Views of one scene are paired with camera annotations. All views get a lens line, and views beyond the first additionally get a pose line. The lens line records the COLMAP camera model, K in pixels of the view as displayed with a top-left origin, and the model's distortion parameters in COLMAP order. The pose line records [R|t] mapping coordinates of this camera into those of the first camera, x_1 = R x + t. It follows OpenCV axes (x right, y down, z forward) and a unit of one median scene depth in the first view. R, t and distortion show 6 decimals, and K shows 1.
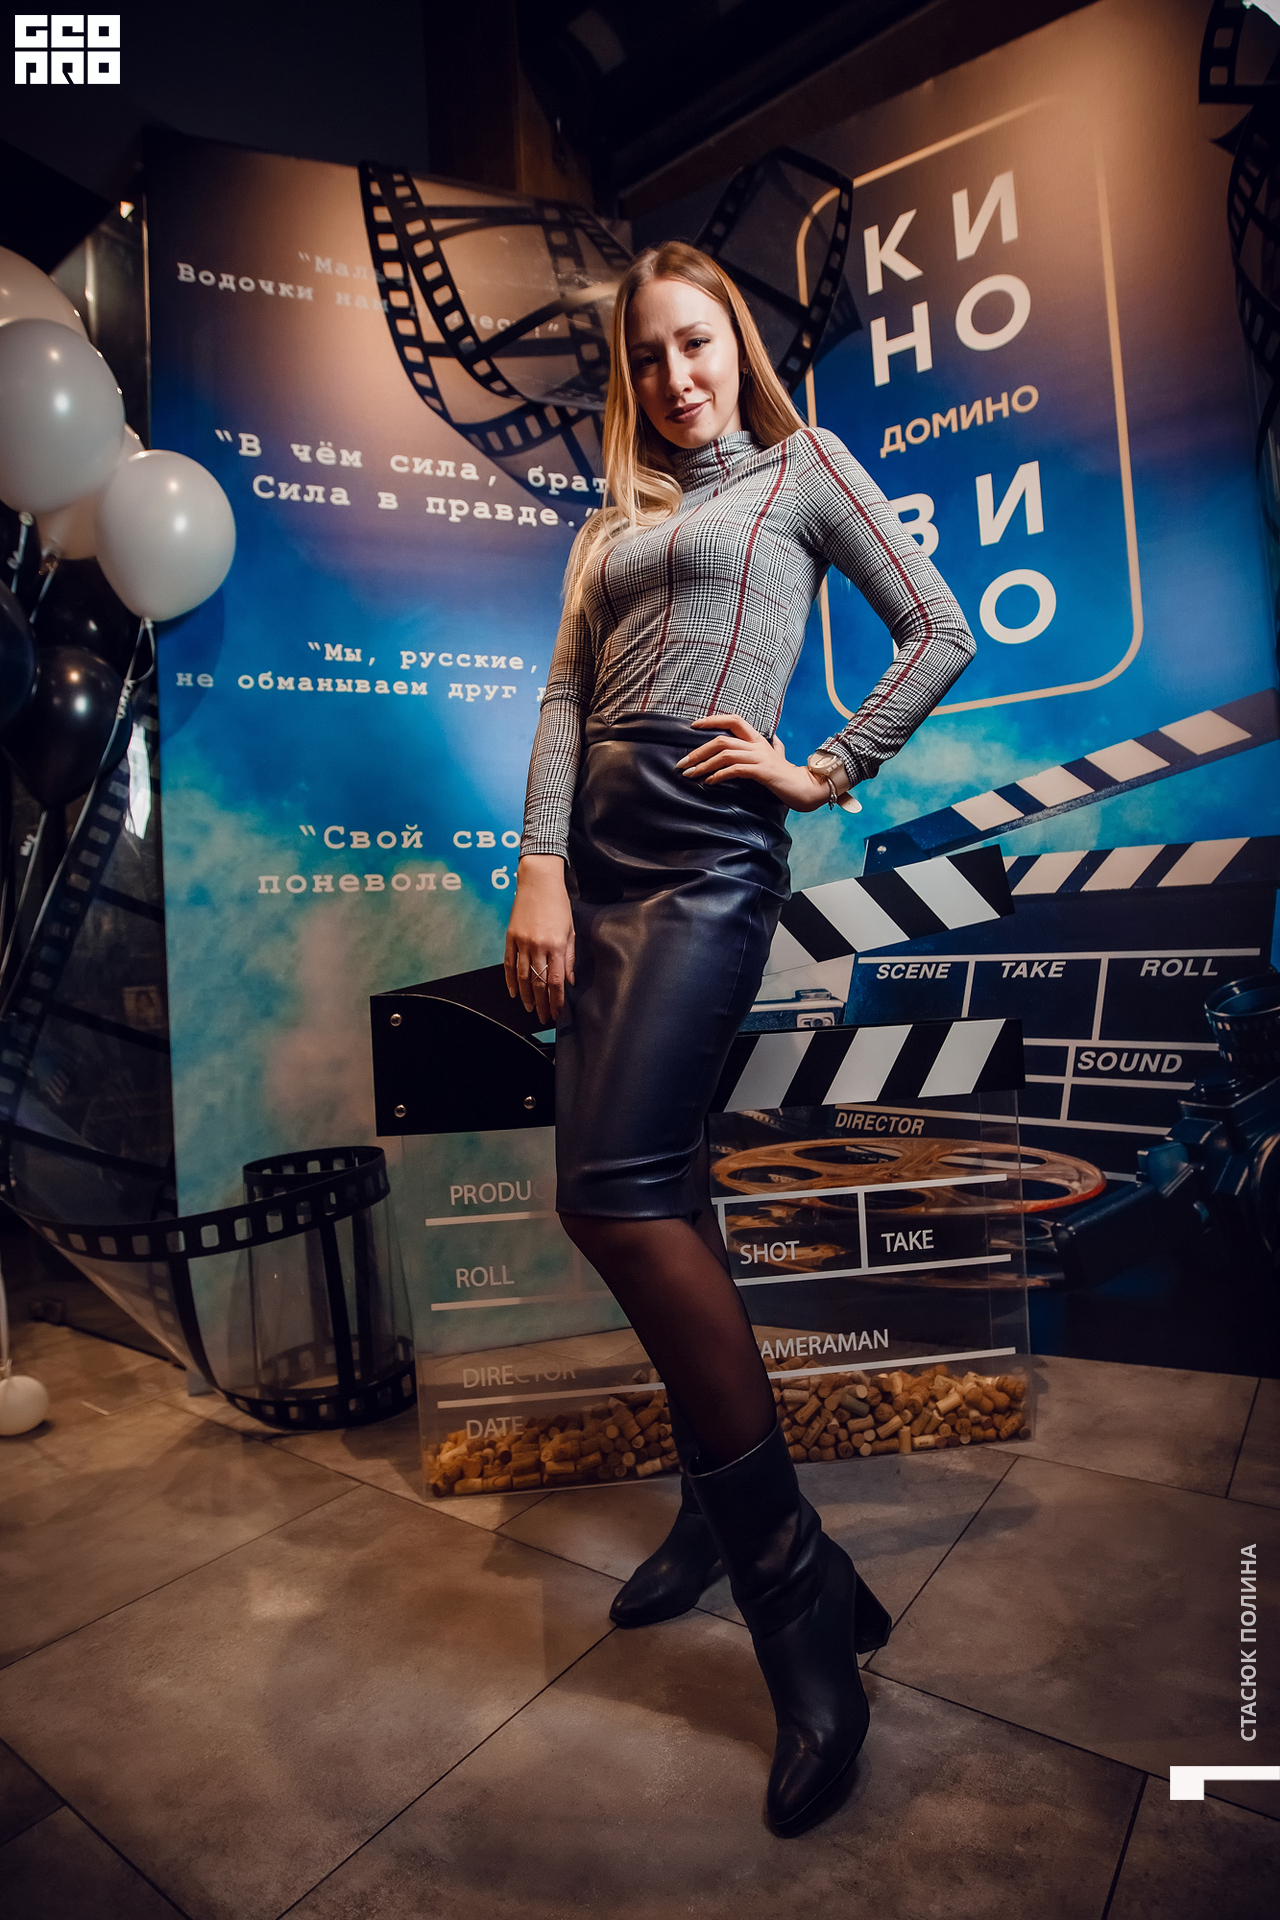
lens RADIAL K [[1017.7, 0, 678.2], [0, 1017.7, 965.5], [0, 0, 1]] dist [-0.061906, 0.032932]
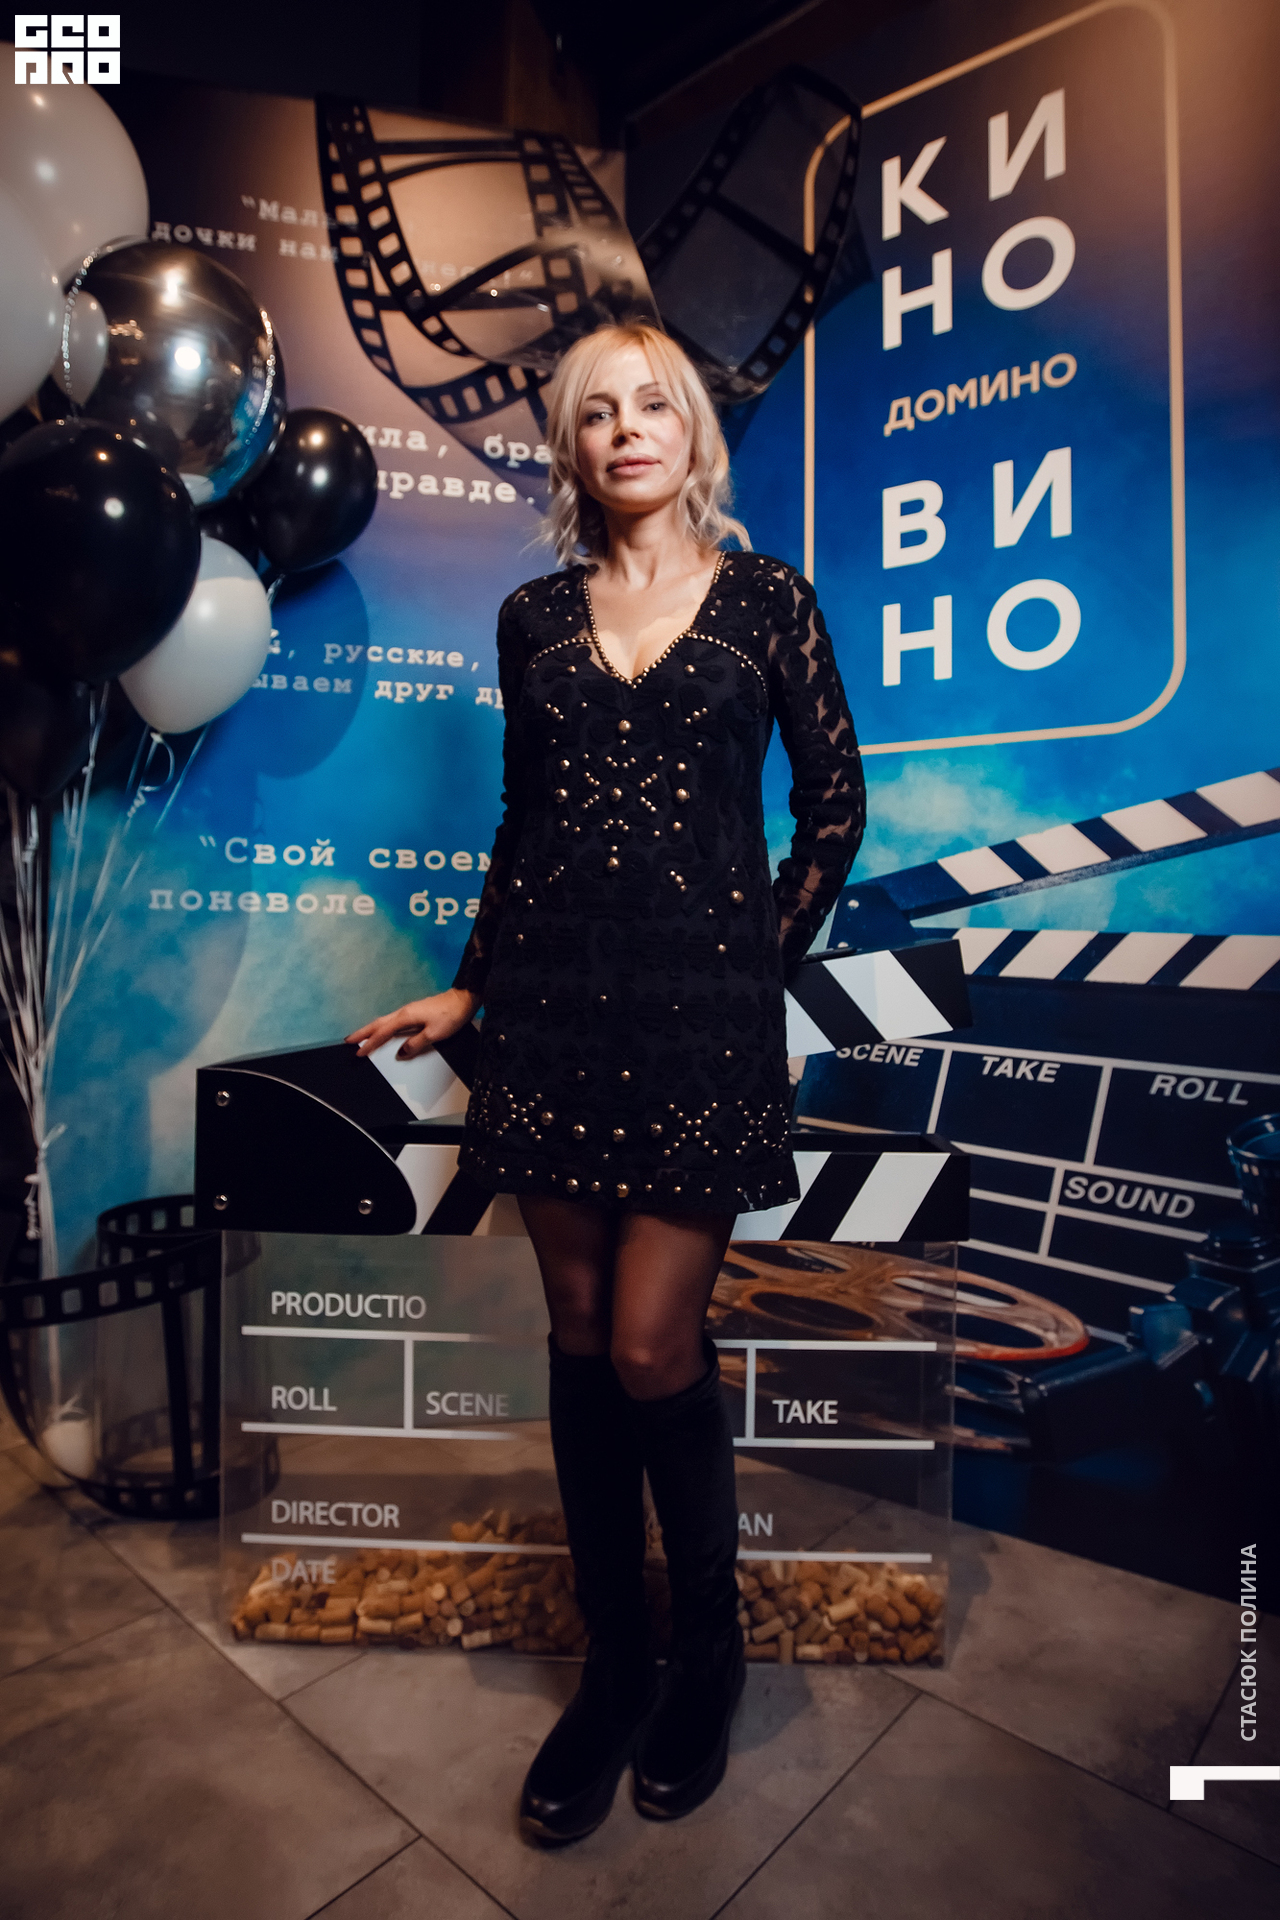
lens RADIAL K [[1093.1, 0, 614.6], [0, 1093.1, 925.0], [0, 0, 1]] dist [-0.060917, 0.029152]
pose [[0.990357, 0.068191, -0.120593, 0.123568], [-0.067671, 0.997672, 0.008413, -0.098280], [0.120886, -0.000172, 0.992666, 0.086169]]
